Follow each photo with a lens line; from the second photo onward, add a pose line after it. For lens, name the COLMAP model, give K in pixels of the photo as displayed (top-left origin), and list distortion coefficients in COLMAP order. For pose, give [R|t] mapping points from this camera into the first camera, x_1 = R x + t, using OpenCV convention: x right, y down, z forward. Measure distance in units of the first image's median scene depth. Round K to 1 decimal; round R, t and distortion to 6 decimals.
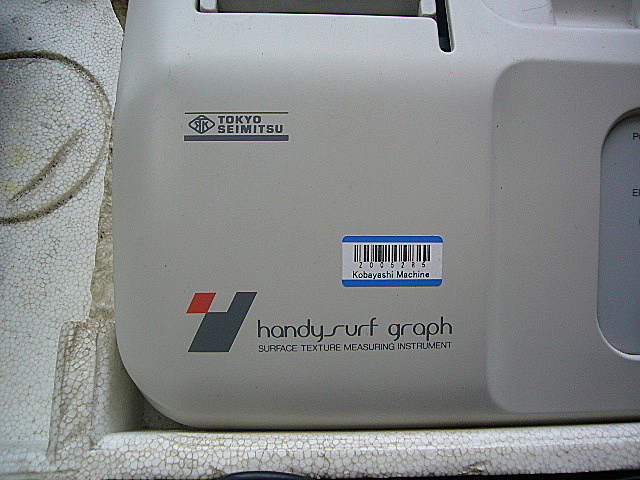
lens RADIAL K [[534.4, 0, 320.0], [0, 534.4, 240.0], [0, 0, 1]] dist [-0.117716, 0.082999]
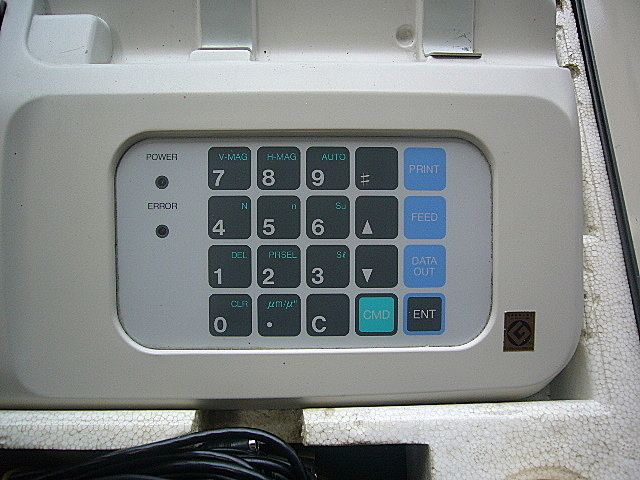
lens RADIAL K [[534.4, 0, 320.0], [0, 534.4, 240.0], [0, 0, 1]] dist [-0.117716, 0.082999]
pose [[0.999757, -0.009115, -0.020072, 1.053629], [0.008604, 0.999640, -0.025408, 0.015534], [0.020297, 0.025229, 0.999476, -0.160462]]
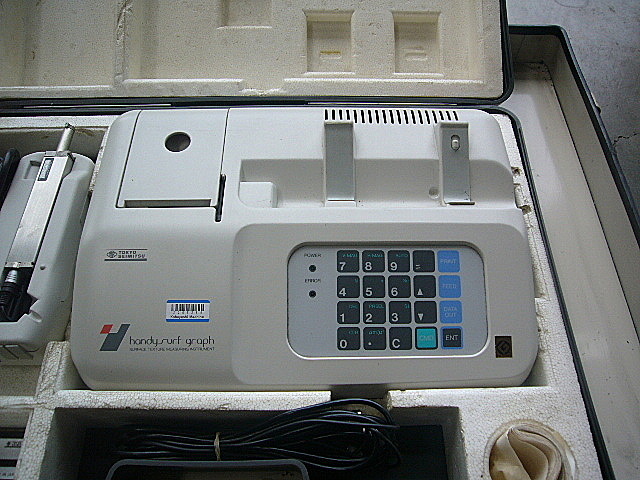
lens RADIAL K [[533.9, 0, 319.3], [0, 533.9, 245.1], [0, 0, 1]] dist [-0.130792, 0.111464]
pose [[0.999469, -0.017098, -0.027720, 0.763795], [0.009798, 0.969539, -0.244741, 0.325006], [0.031060, 0.244339, 0.969192, -1.260564]]
